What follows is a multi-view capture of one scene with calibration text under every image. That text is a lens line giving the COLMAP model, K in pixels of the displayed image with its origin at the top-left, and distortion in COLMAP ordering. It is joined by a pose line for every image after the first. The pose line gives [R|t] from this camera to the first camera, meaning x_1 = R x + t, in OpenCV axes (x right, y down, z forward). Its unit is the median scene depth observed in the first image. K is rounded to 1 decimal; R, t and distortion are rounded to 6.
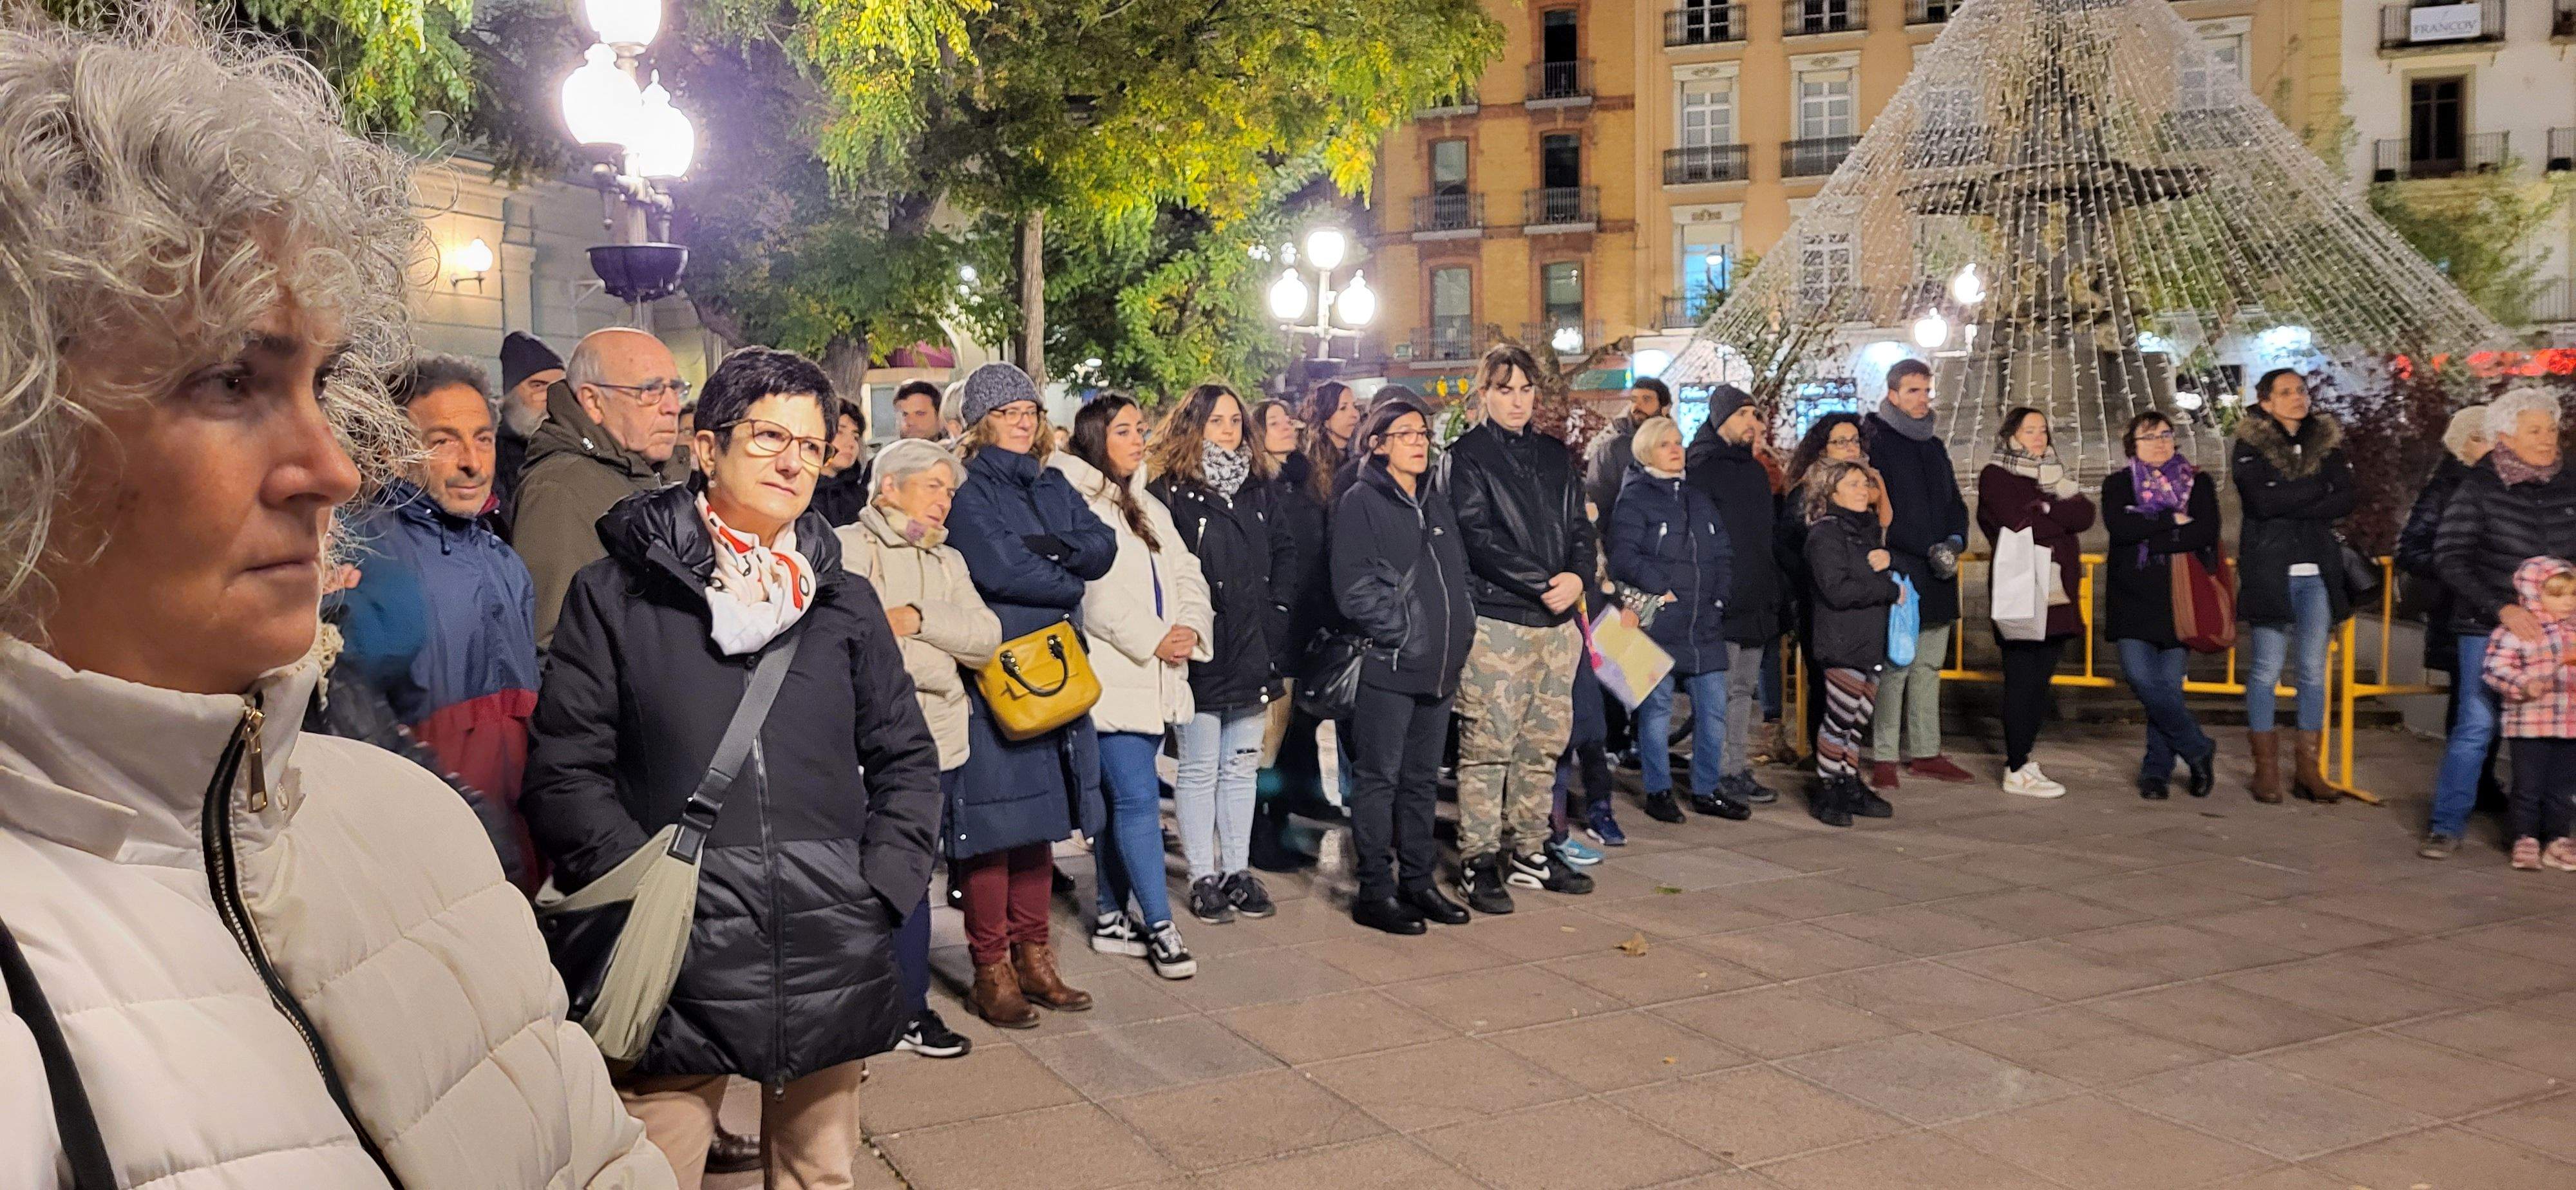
lens RADIAL K [[1943.5, 0, 1293.6], [0, 1943.5, 566.5], [0, 0, 1]] dist [0.002000, -0.000549]
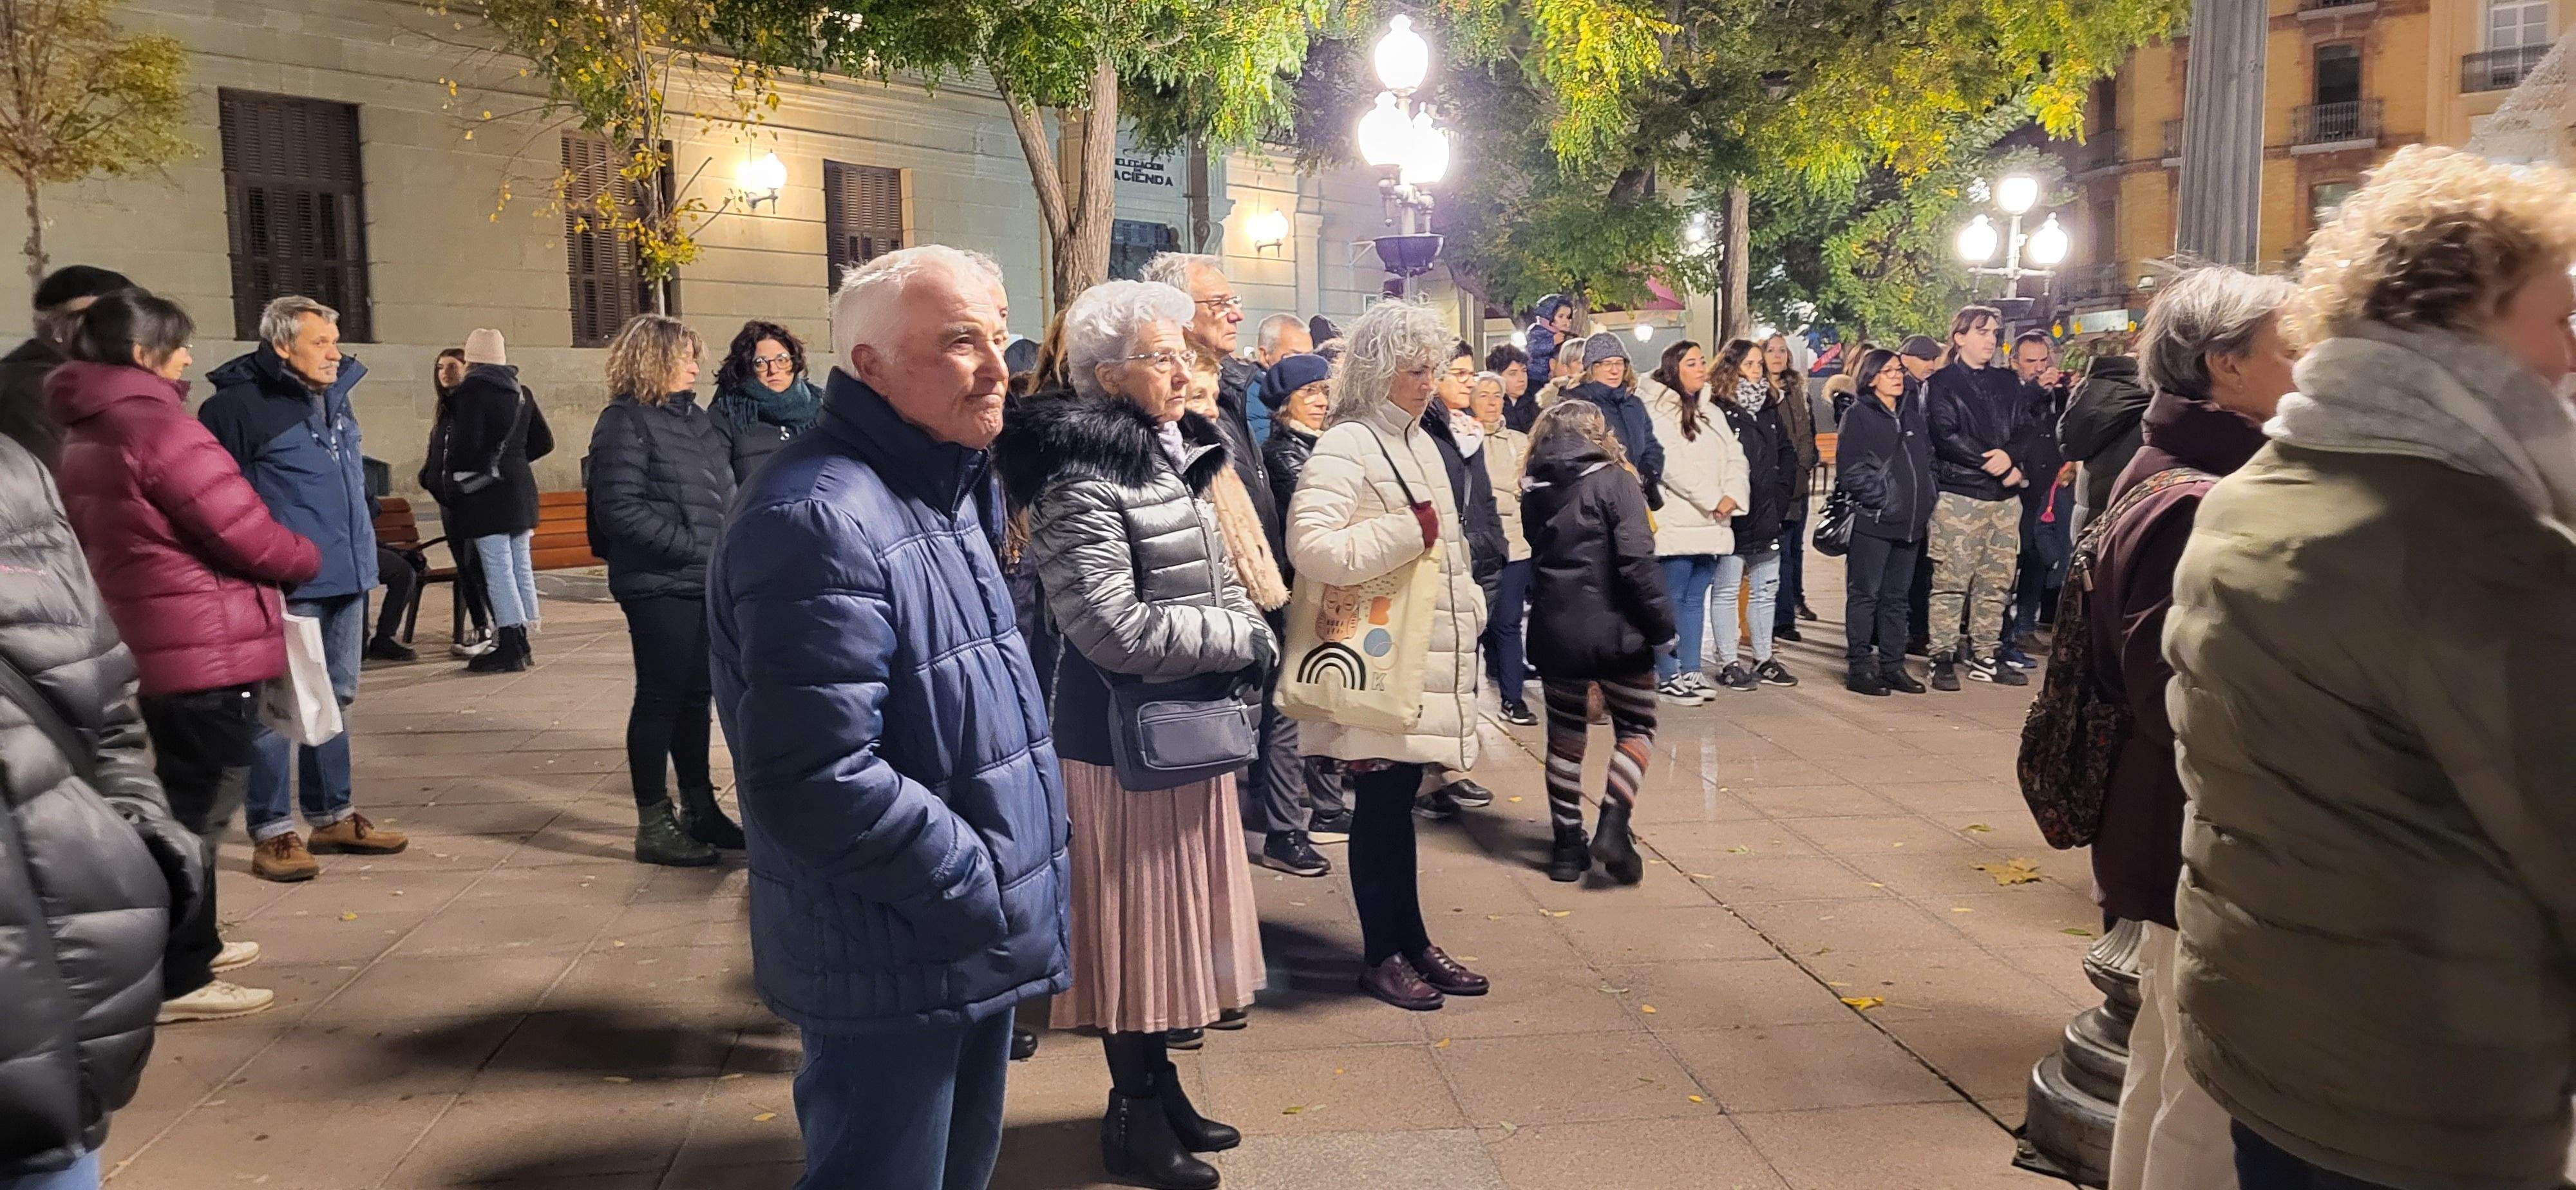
lens RADIAL K [[1794.2, 0, 1300.7], [0, 1794.2, 618.2], [0, 0, 1]] dist [-0.003516, -0.002007]
pose [[0.928576, 0.040516, -0.368924, 0.031851], [-0.015260, 0.997351, 0.071121, 0.006904], [0.370828, -0.060412, 0.926735, -0.098637]]
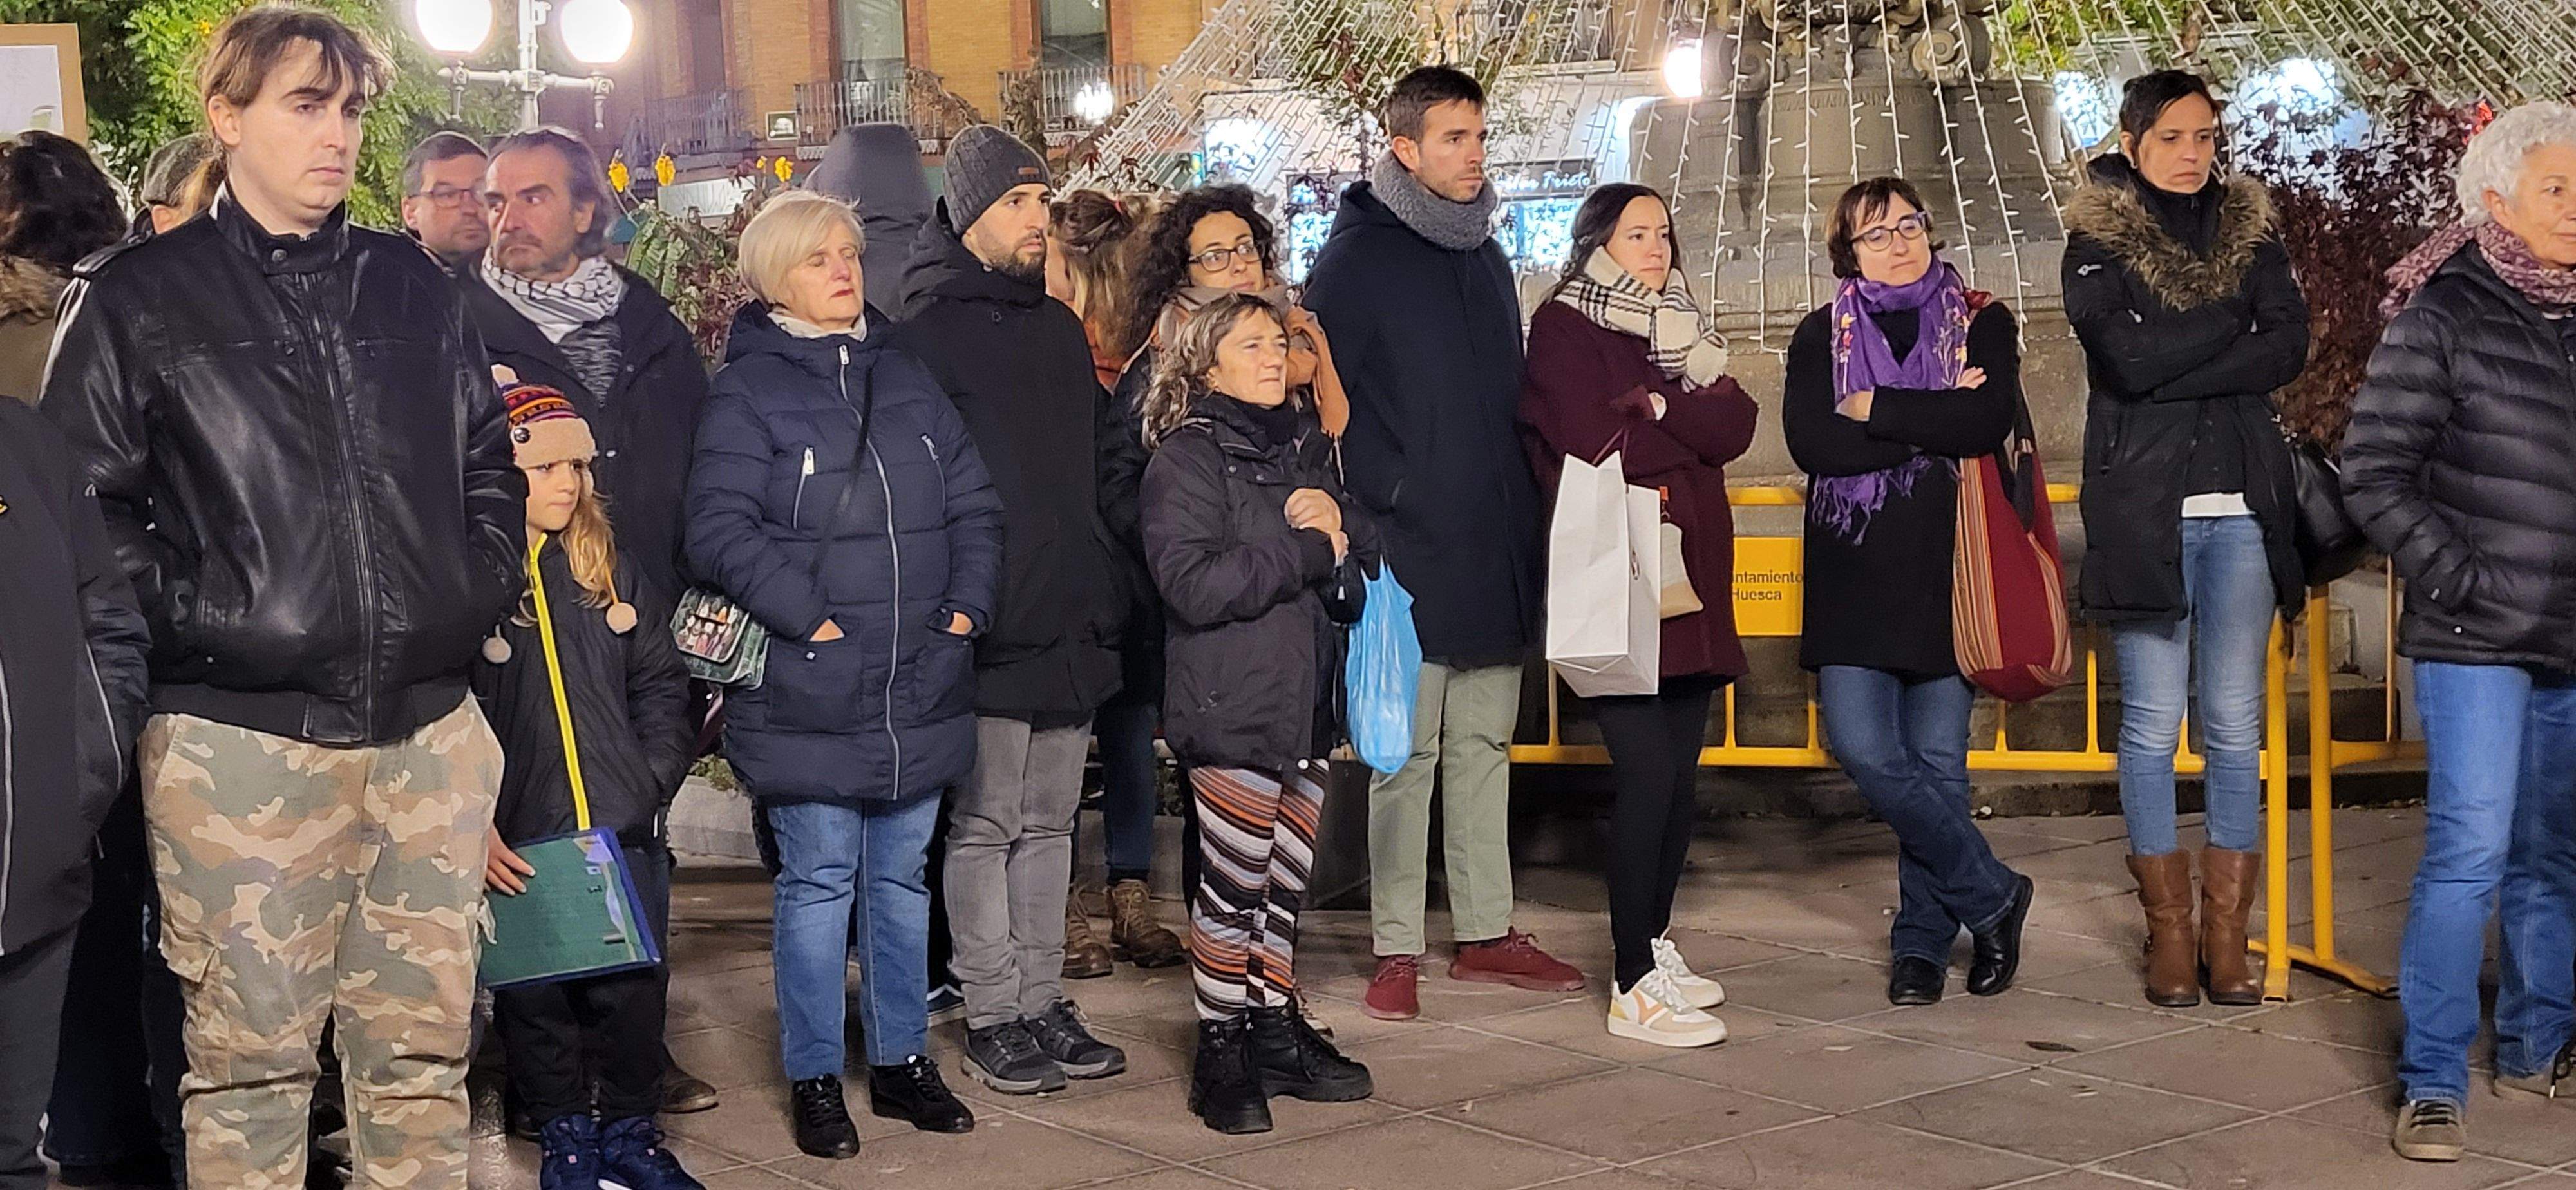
lens RADIAL K [[3542.5, 0, 1286.3], [0, 3542.5, 589.0], [0, 0, 1]] dist [0.003948, 0.128911]
pose [[0.980908, -0.039571, 0.190402, 0.038148], [0.035772, 0.999087, 0.023350, -0.001792], [-0.191152, -0.016094, 0.981429, 0.057809]]
